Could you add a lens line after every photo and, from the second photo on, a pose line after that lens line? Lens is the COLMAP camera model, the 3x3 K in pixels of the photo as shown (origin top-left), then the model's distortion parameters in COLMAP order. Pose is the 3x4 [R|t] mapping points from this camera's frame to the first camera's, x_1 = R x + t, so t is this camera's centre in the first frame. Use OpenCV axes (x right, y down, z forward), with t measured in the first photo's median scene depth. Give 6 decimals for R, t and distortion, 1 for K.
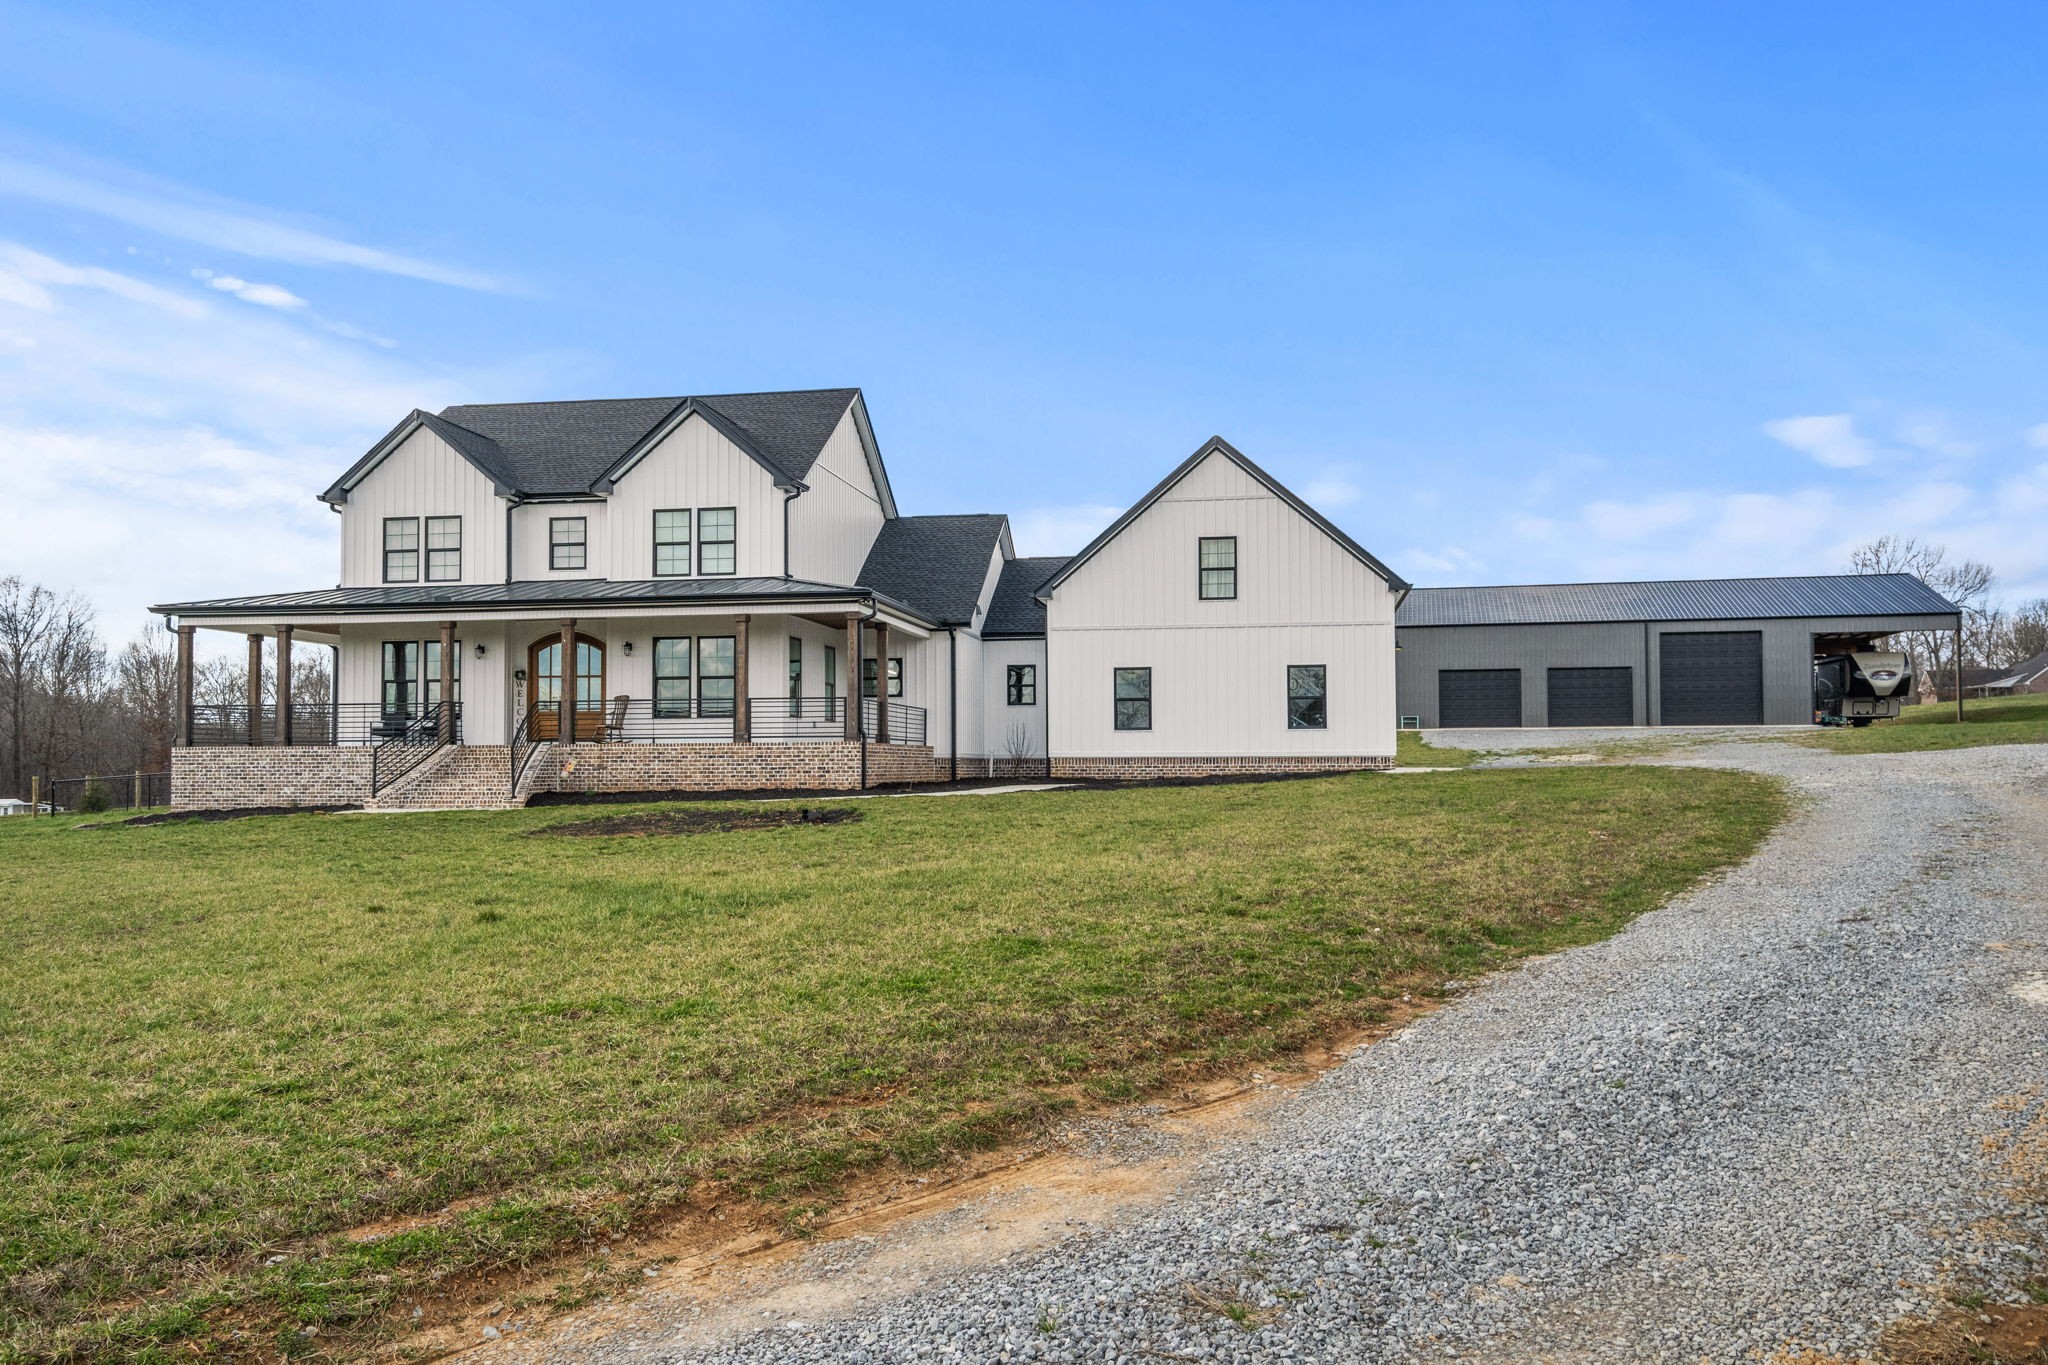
lens RADIAL K [[1593.5, 0, 998.5], [0, 1593.5, 739.5], [0, 0, 1]] dist [0.007331, 0.003584]
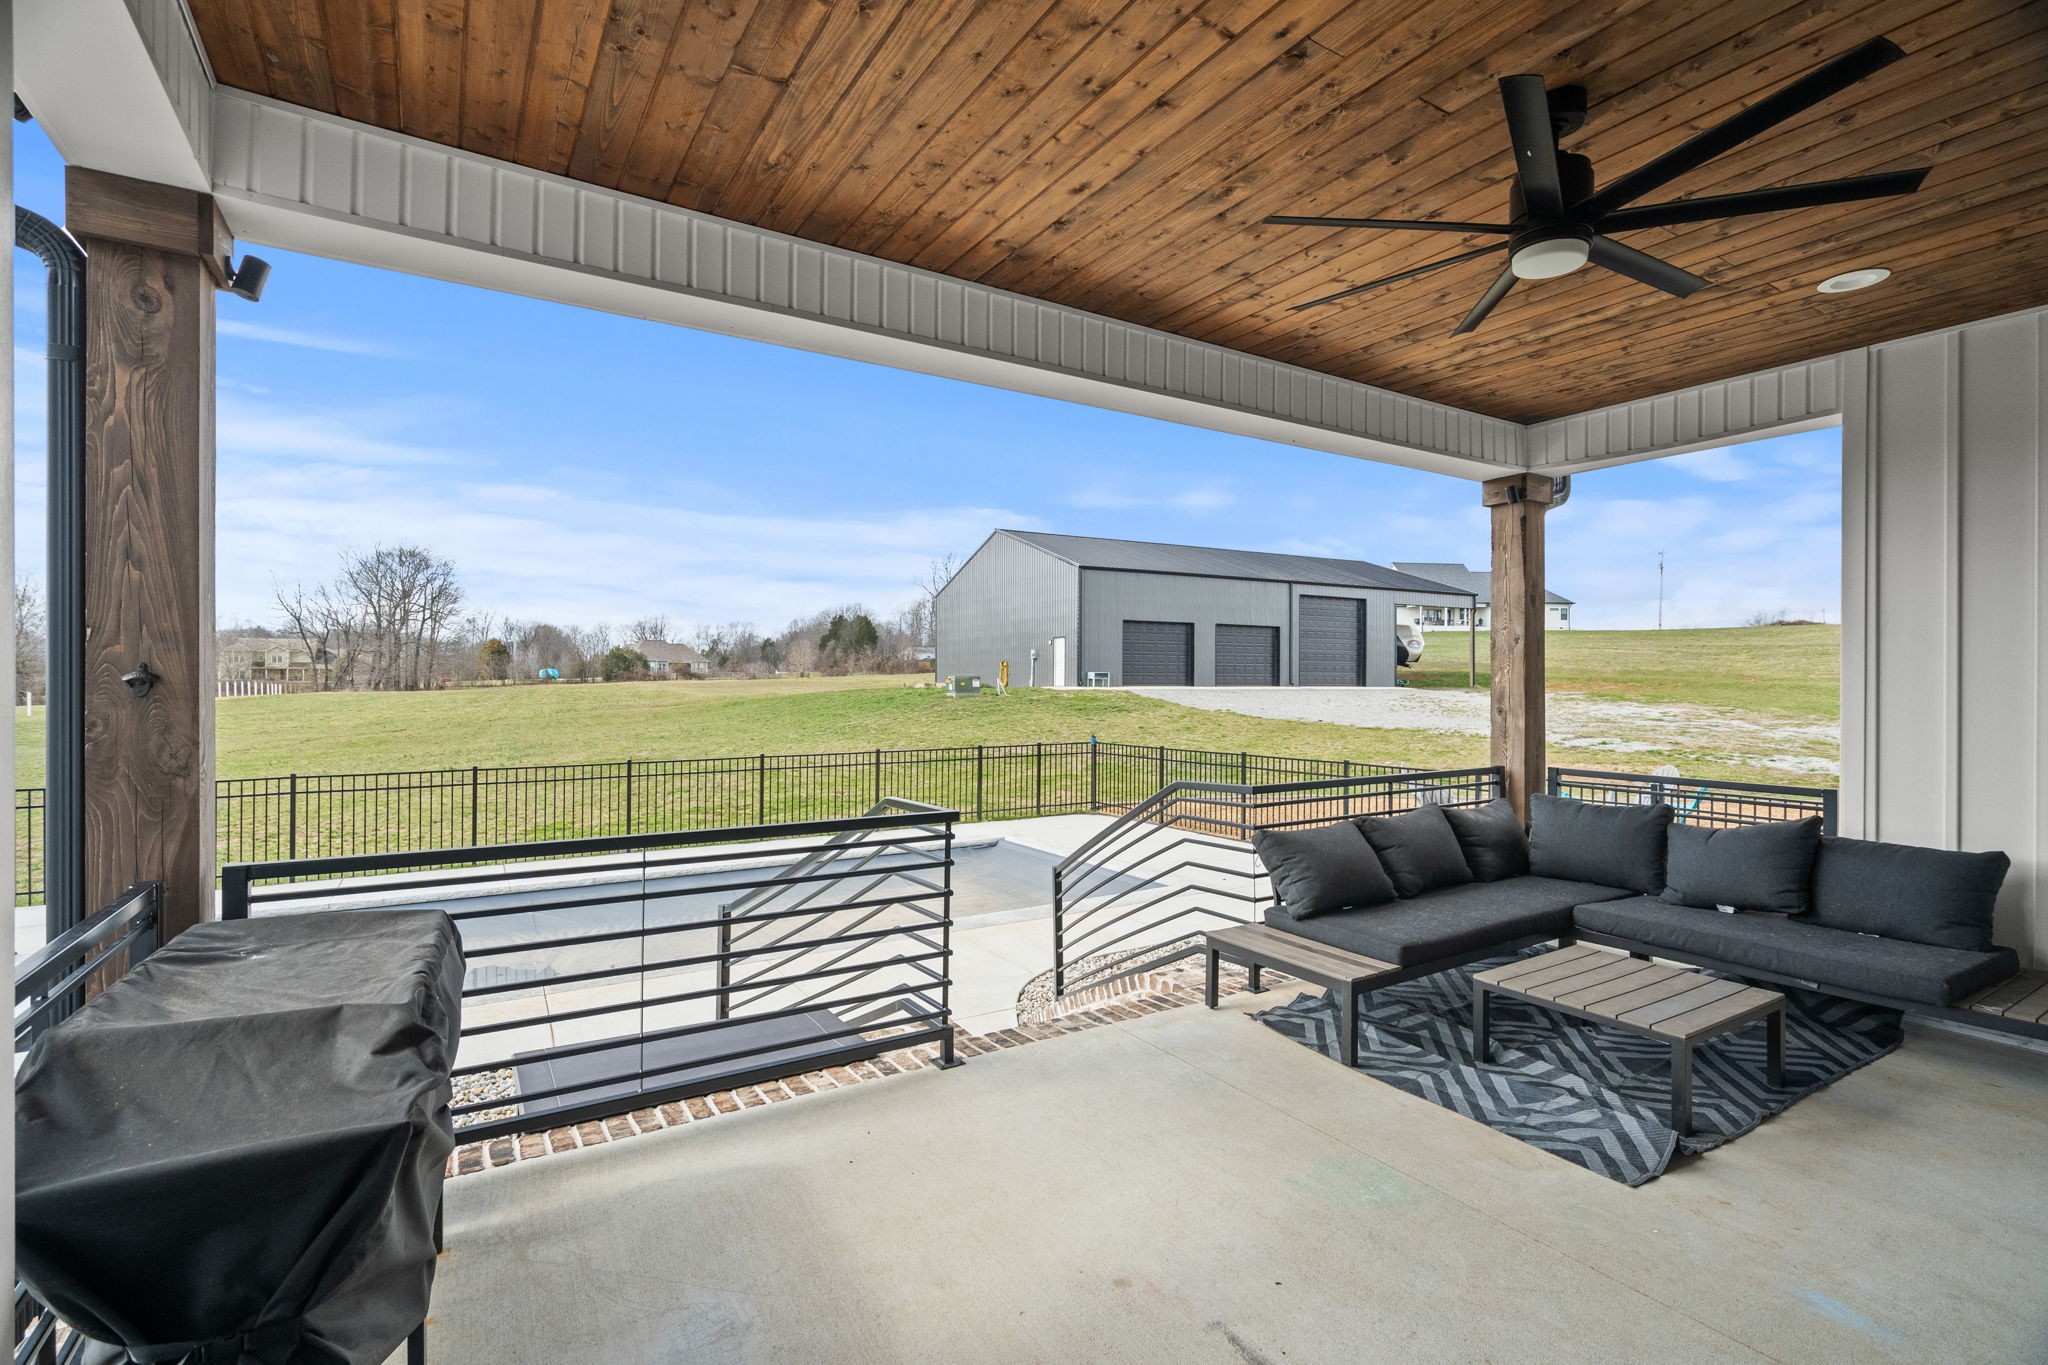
lens RADIAL K [[941.0, 0, 1019.0], [0, 941.0, 701.2], [0, 0, 1]] dist [0.000625, 0.000343]
pose [[0.741234, -0.009839, 0.671175, -0.123408], [-0.014851, 0.999407, 0.031051, -0.015379], [-0.671082, -0.032983, 0.740649, 0.697989]]
